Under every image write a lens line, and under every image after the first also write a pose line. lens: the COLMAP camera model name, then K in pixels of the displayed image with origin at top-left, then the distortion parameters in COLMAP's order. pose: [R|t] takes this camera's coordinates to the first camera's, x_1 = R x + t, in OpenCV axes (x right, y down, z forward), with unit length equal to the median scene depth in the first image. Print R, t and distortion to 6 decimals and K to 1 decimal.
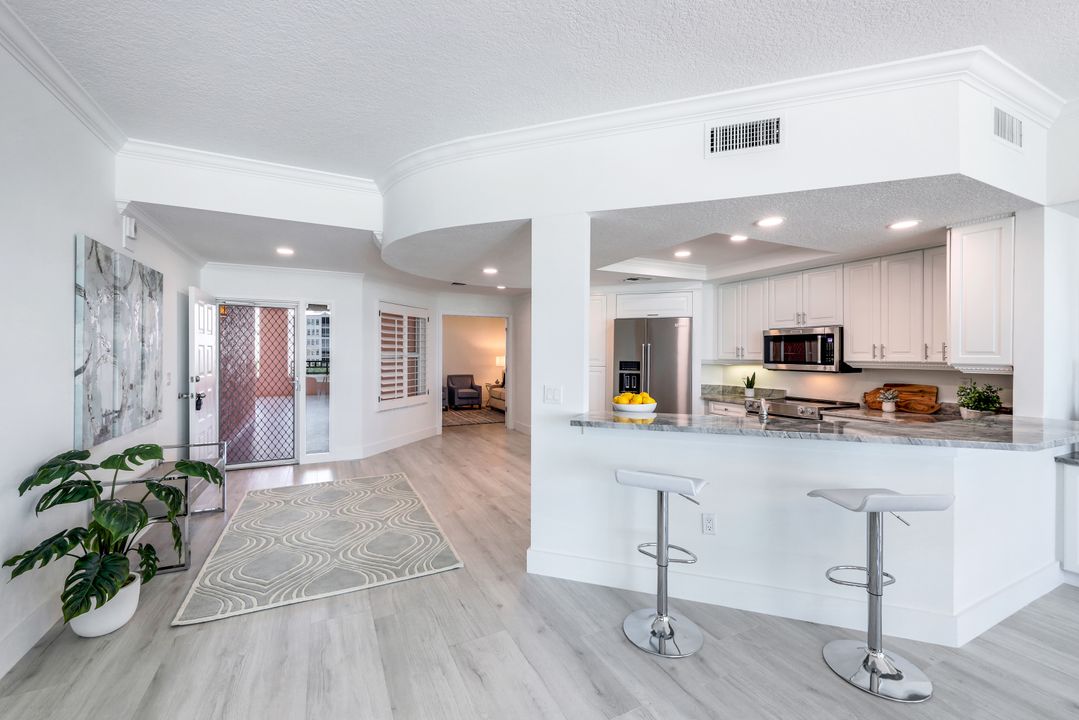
lens RADIAL K [[438.6, 0, 539.7], [0, 438.6, 362.3], [0, 0, 1]] dist [0.001928, -0.001453]
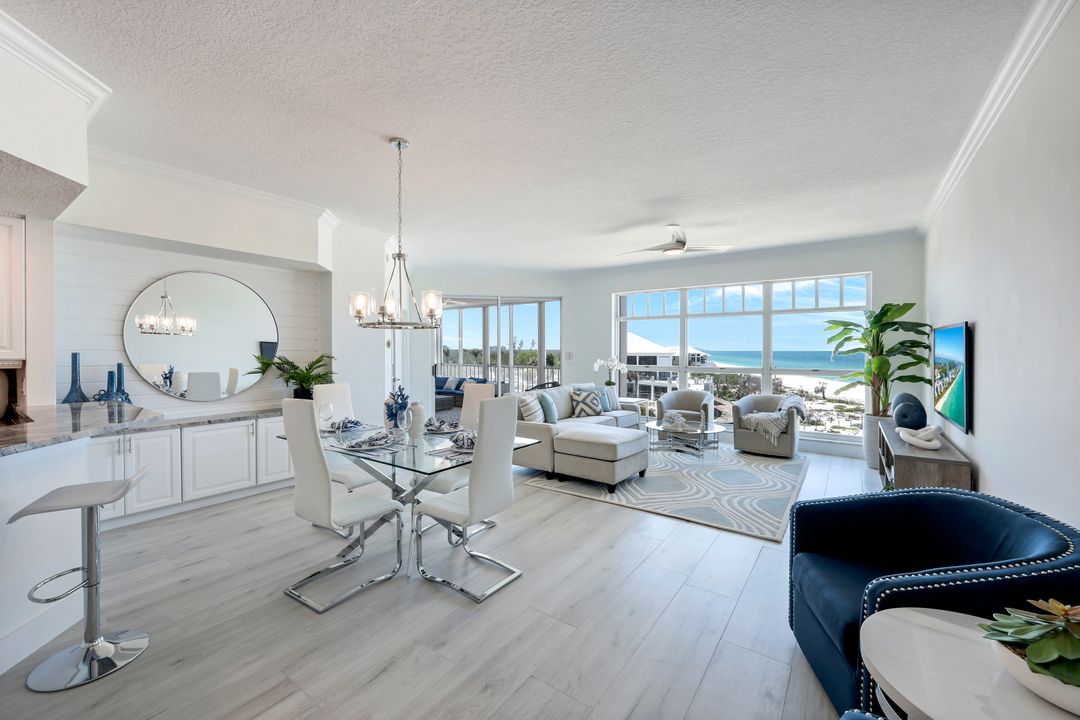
lens RADIAL K [[439.0, 0, 542.3], [0, 439.0, 359.8], [0, 0, 1]] dist [0.001928, -0.001453]
pose [[-0.477135, -0.021624, 0.878564, -0.250126], [0.016168, 0.999312, 0.033376, -0.004457], [-0.878681, 0.030129, -0.476458, 0.225922]]
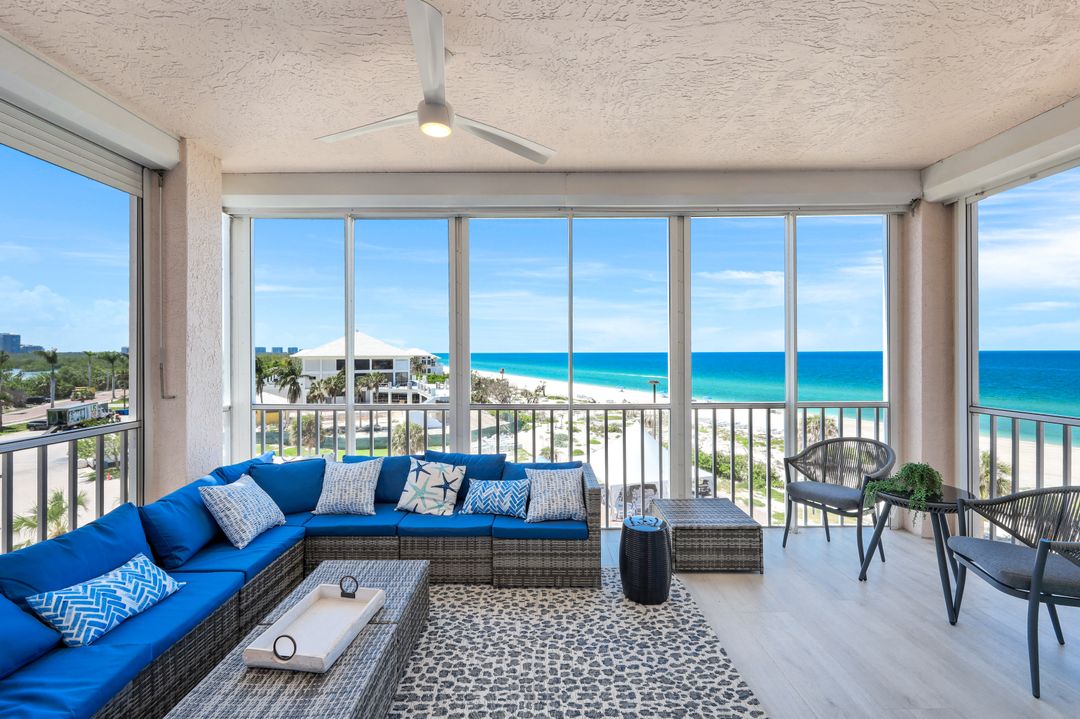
lens RADIAL K [[438.7, 0, 538.6], [0, 438.7, 354.3], [0, 0, 1]] dist [0.005131, -0.002028]
pose [[-0.903747, -0.002704, 0.428058, 1.582841], [0.007480, 0.999728, 0.022106, -0.006066], [-0.428001, 0.023180, -0.903481, -0.026075]]
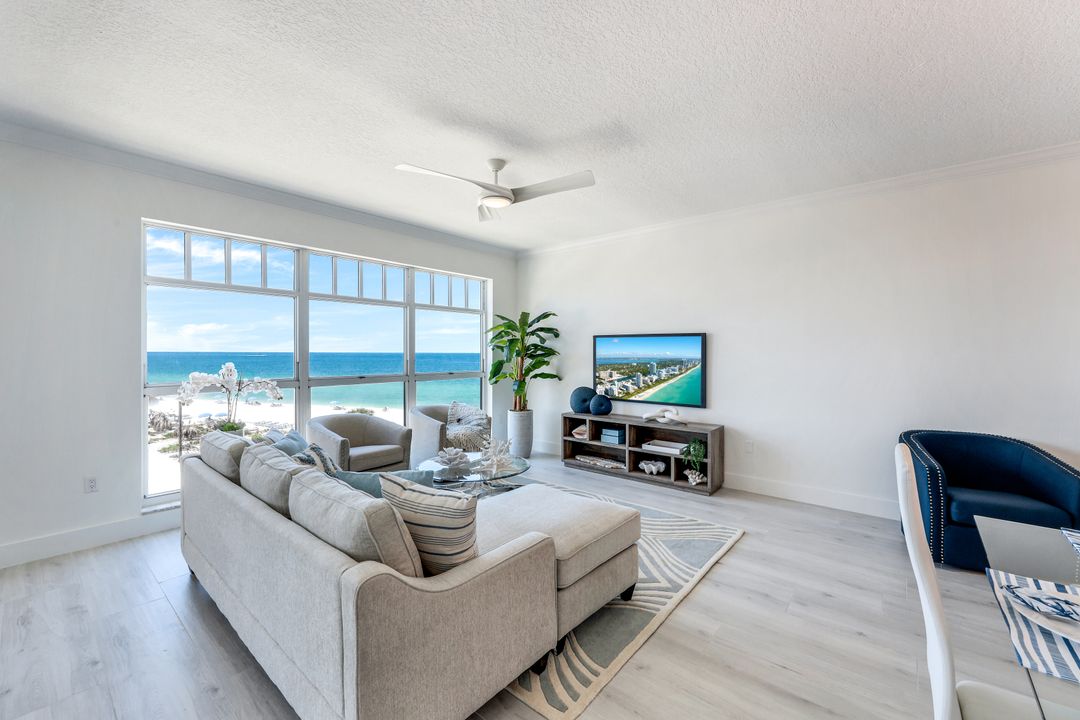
lens RADIAL K [[439.0, 0, 532.8], [0, 439.0, 350.7], [0, 0, 1]] dist [0.001928, -0.001453]
pose [[-0.918742, -0.007269, -0.394791, 0.776679], [-0.012323, 0.999871, 0.010269, 0.004526], [0.394665, 0.014300, -0.918714, 0.107763]]
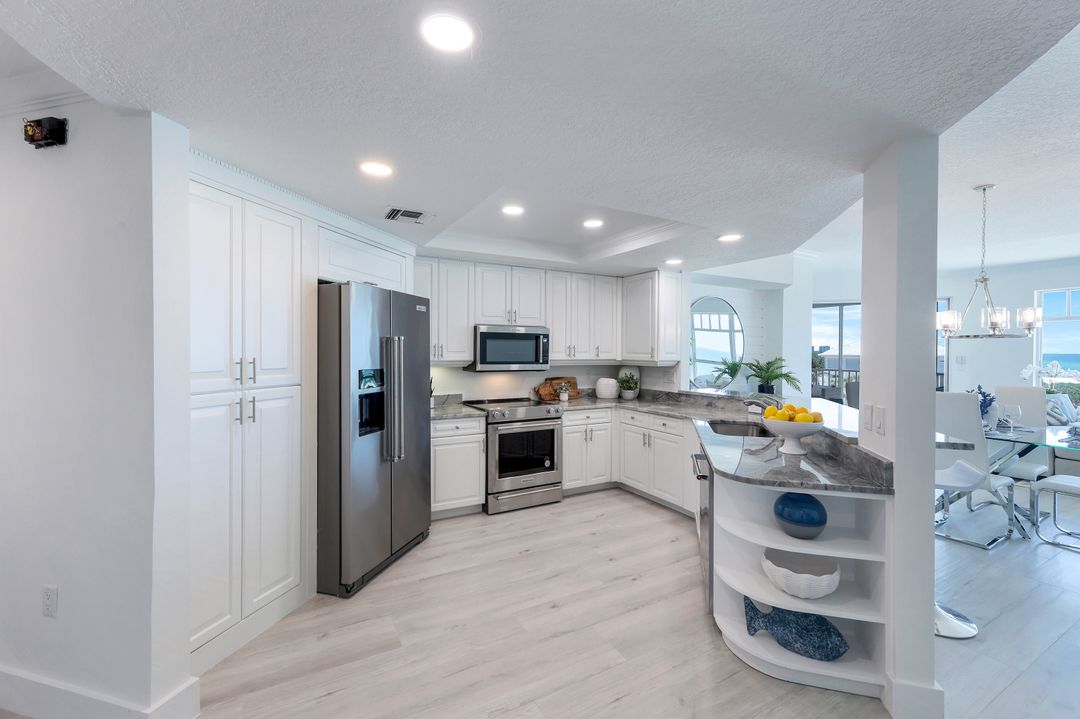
lens RADIAL K [[439.0, 0, 527.3], [0, 439.0, 354.6], [0, 0, 1]] dist [0.001928, -0.001453]
pose [[-0.029513, -0.011316, 0.999500, -0.344964], [0.014796, 0.999821, 0.011757, -0.025597], [-0.999455, 0.015136, -0.029341, 0.947391]]
